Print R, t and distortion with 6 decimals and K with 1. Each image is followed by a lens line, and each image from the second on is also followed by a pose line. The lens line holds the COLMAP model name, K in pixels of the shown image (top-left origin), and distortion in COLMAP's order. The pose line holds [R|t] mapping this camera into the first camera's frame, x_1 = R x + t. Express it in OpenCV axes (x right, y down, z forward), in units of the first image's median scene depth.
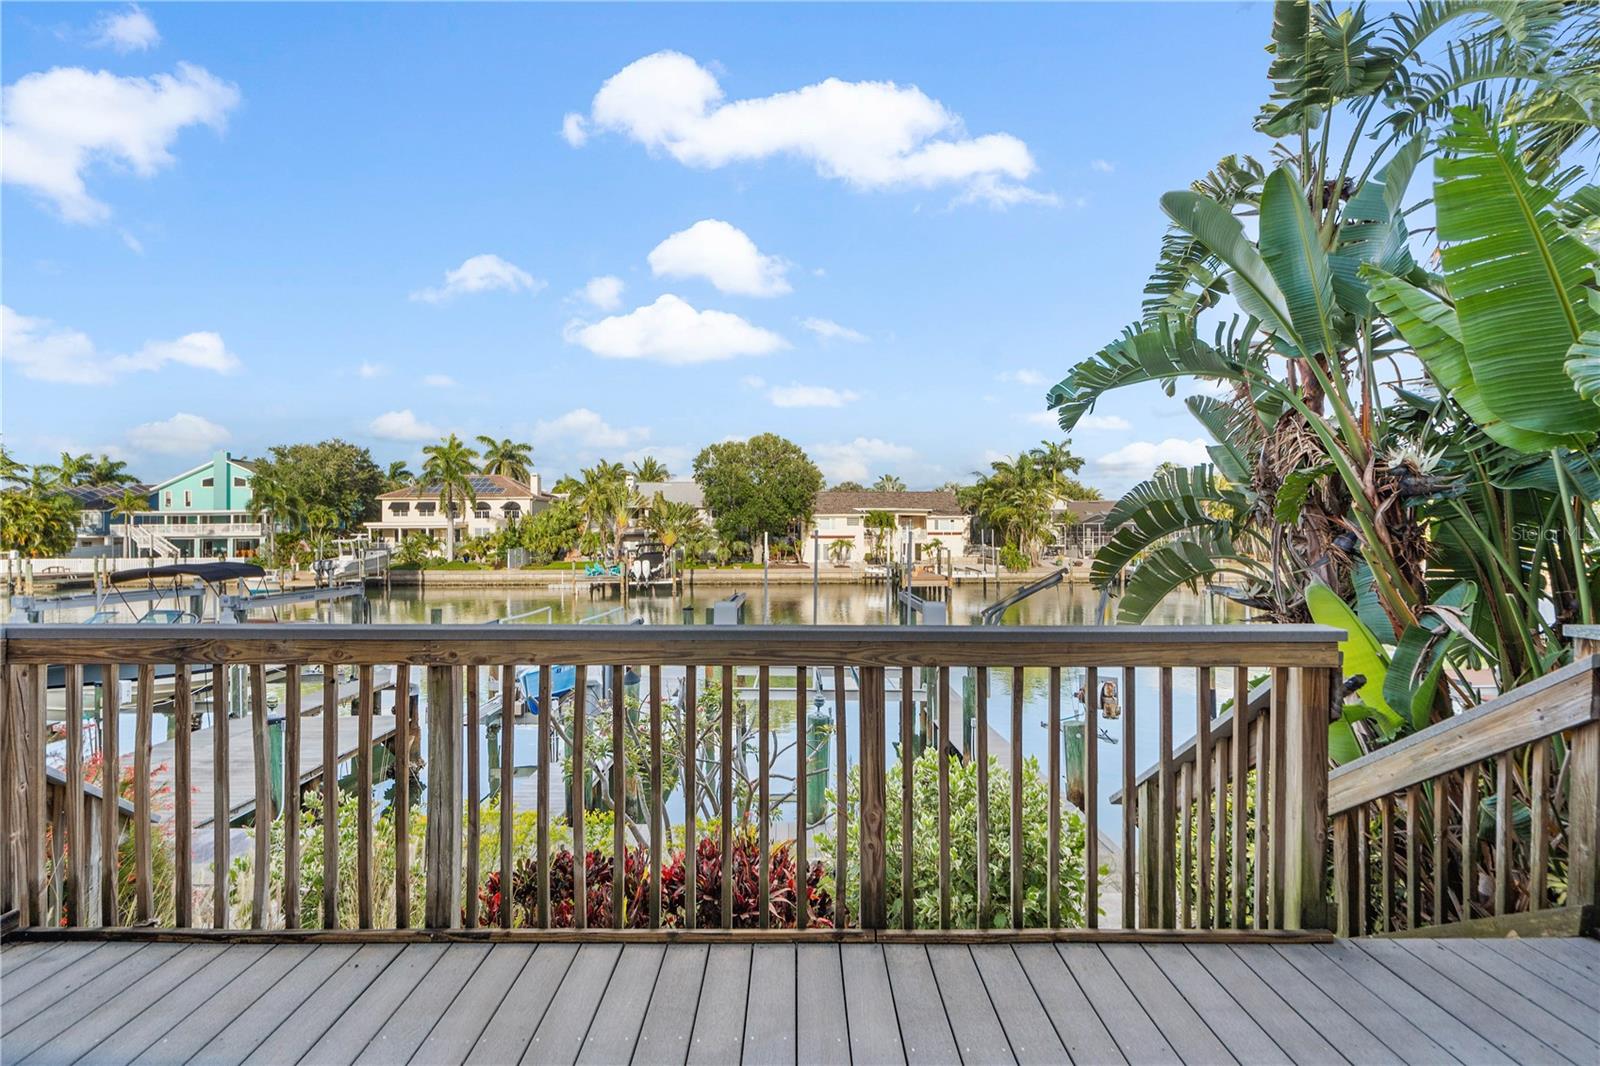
lens RADIAL K [[749.7, 0, 806.0], [0, 749.7, 528.3], [0, 0, 1]] dist [-0.001654, -0.000076]
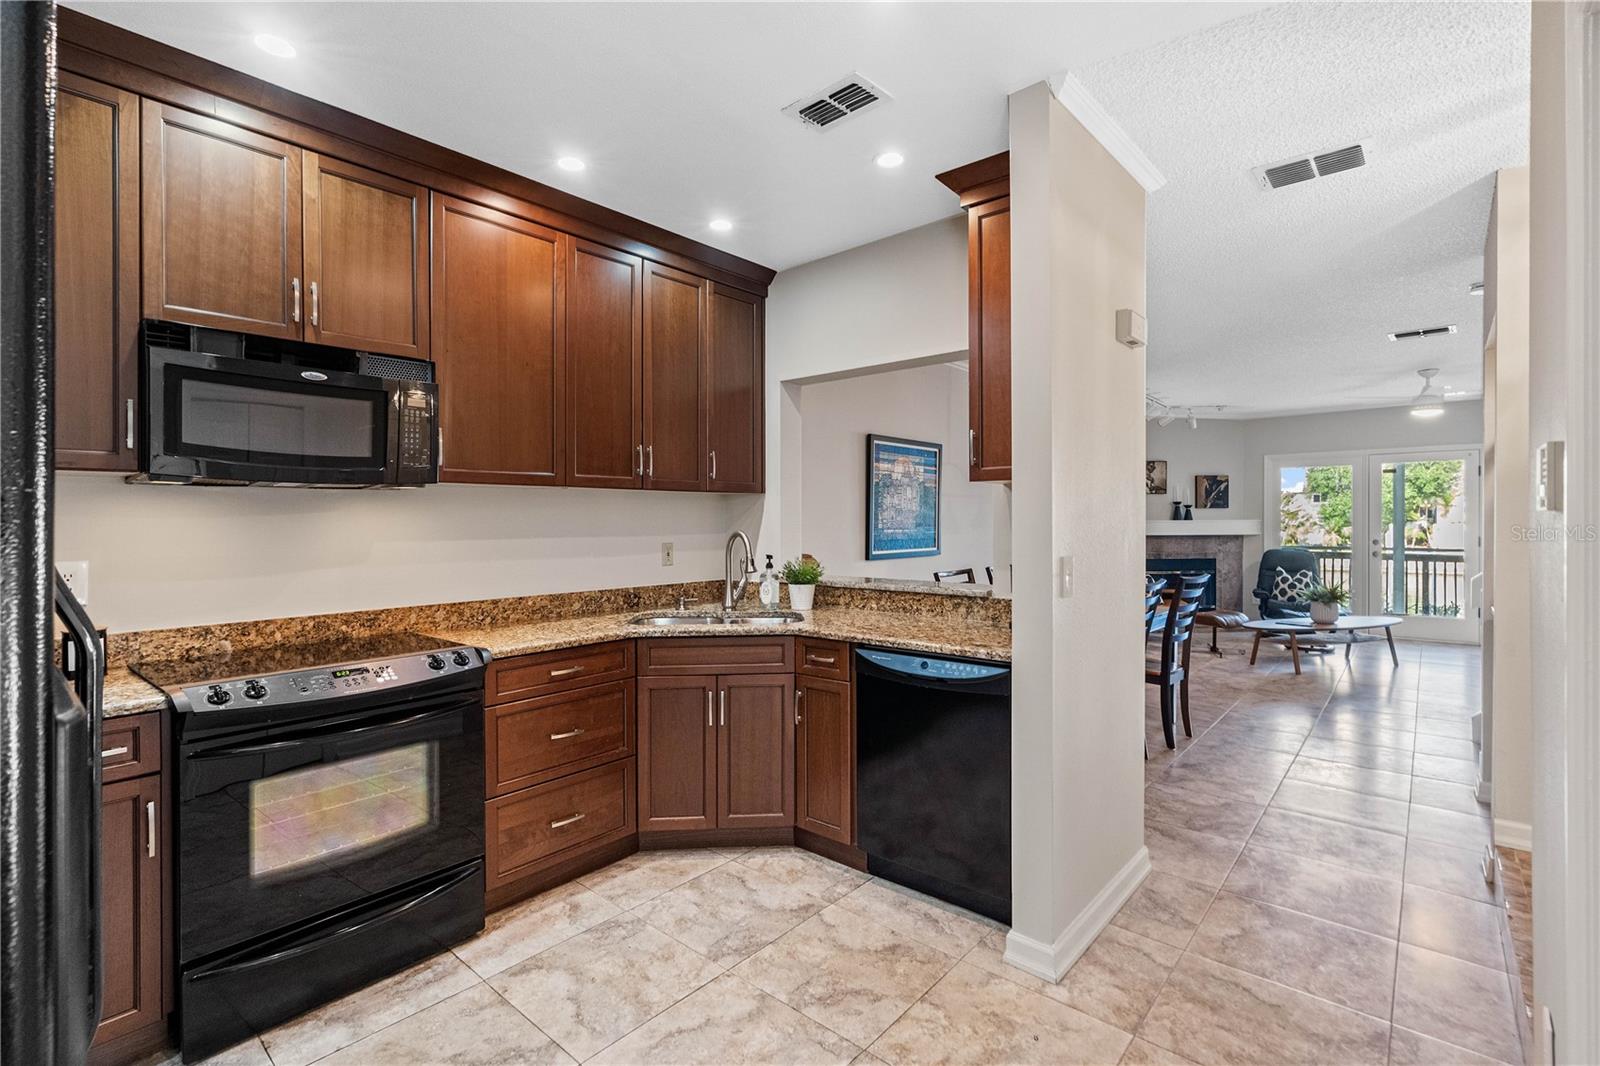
lens RADIAL K [[734.7, 0, 793.6], [0, 734.7, 514.0], [0, 0, 1]] dist [-0.001817, 0.001392]
pose [[0.744676, -0.000865, -0.667425, 0.006852], [0.004081, 0.999986, 0.003257, -0.005363], [0.667413, -0.005149, 0.744670, -0.173071]]
